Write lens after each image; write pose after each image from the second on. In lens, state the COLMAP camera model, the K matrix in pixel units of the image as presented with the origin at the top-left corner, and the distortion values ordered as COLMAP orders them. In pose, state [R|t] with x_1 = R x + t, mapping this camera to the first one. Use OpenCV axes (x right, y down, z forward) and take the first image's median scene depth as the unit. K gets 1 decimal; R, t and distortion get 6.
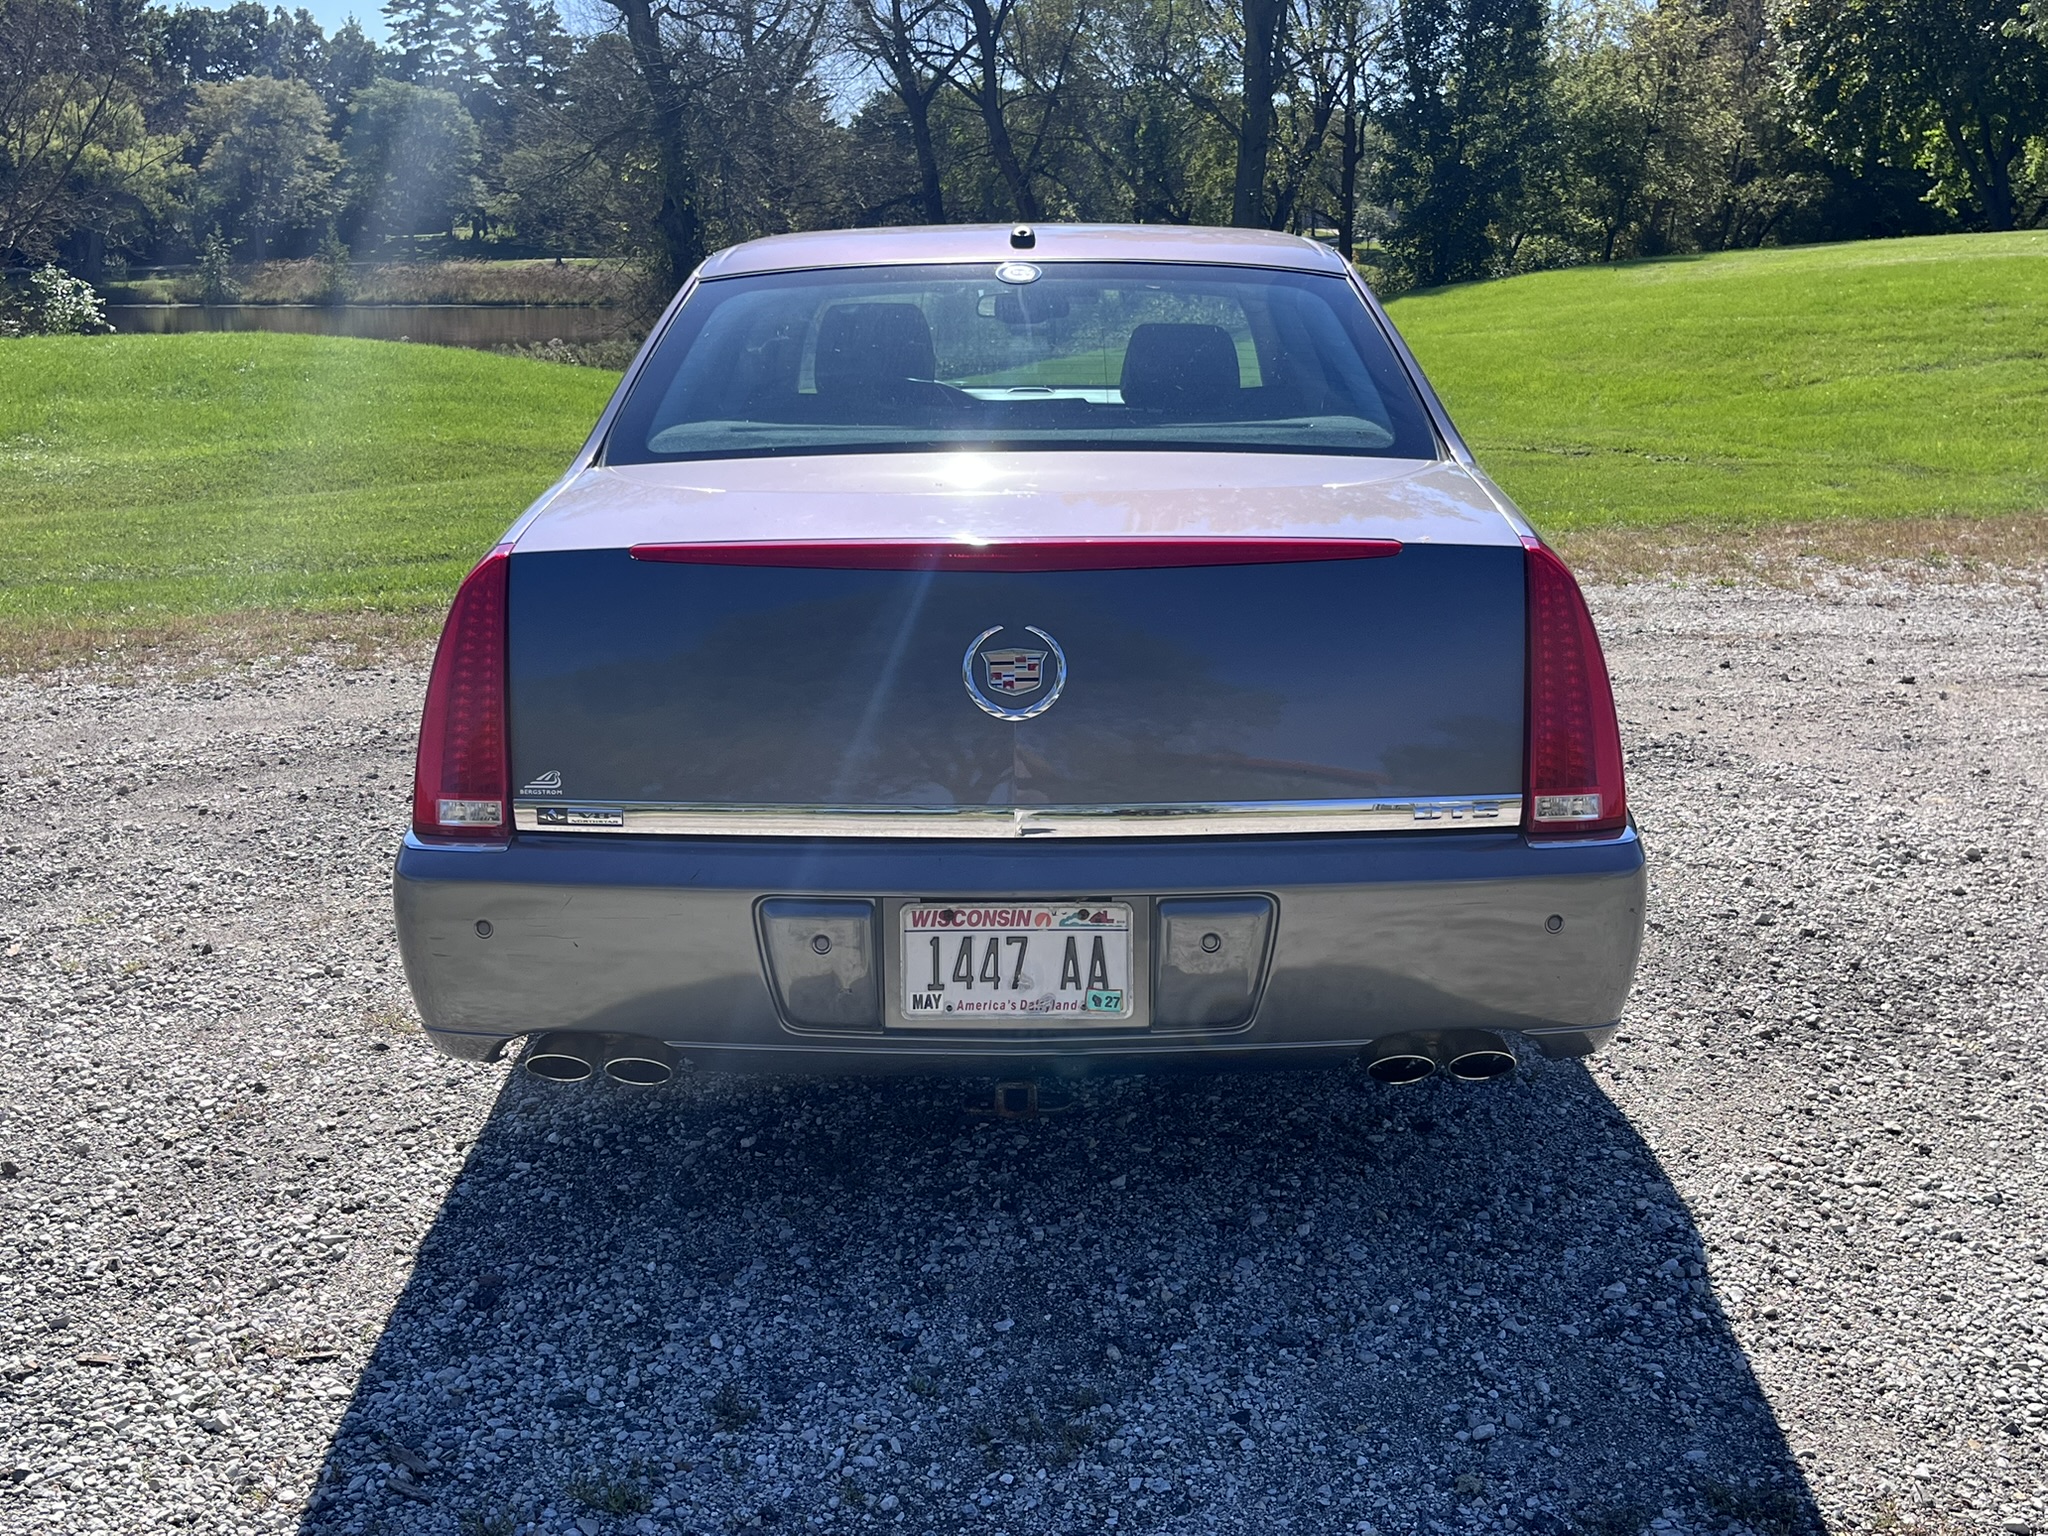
lens RADIAL K [[2045.3, 0, 1024.0], [0, 2045.3, 768.0], [0, 0, 1]] dist [0.037649, -0.003496]
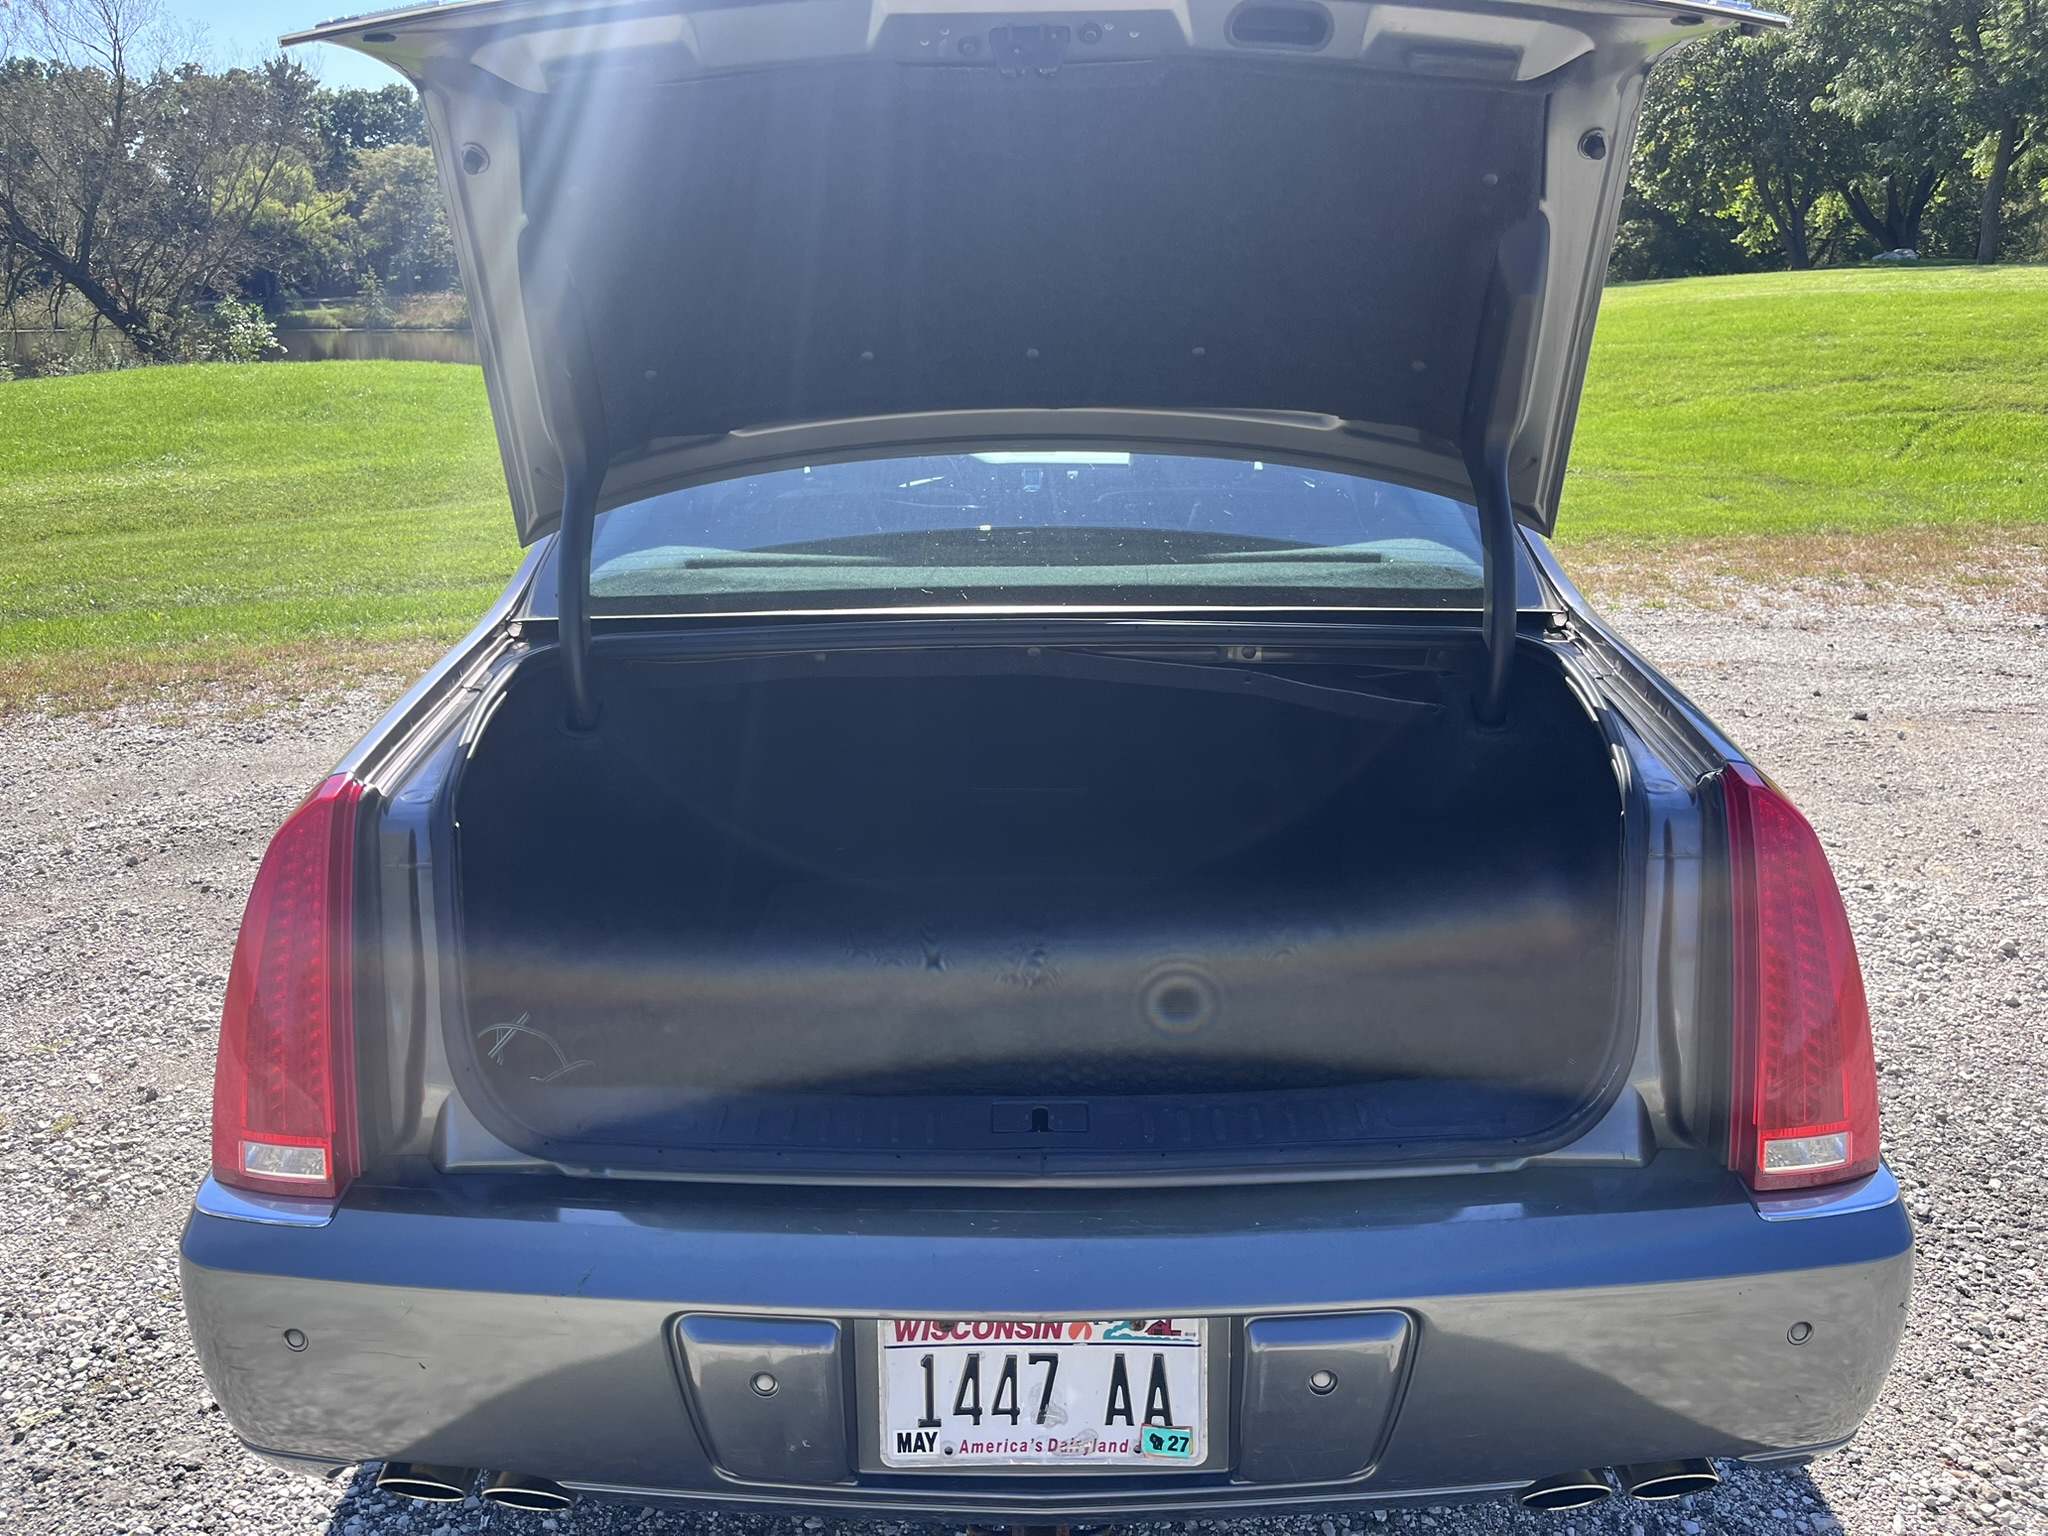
lens RADIAL K [[1536.1, 0, 1024.0], [0, 1536.1, 768.0], [0, 0, 1]] dist [0.110871, -0.149556]
pose [[0.999981, -0.003917, 0.004861, -0.003858], [0.003640, 0.998434, 0.055817, -0.048153], [-0.005072, -0.055799, 0.998429, 0.150915]]
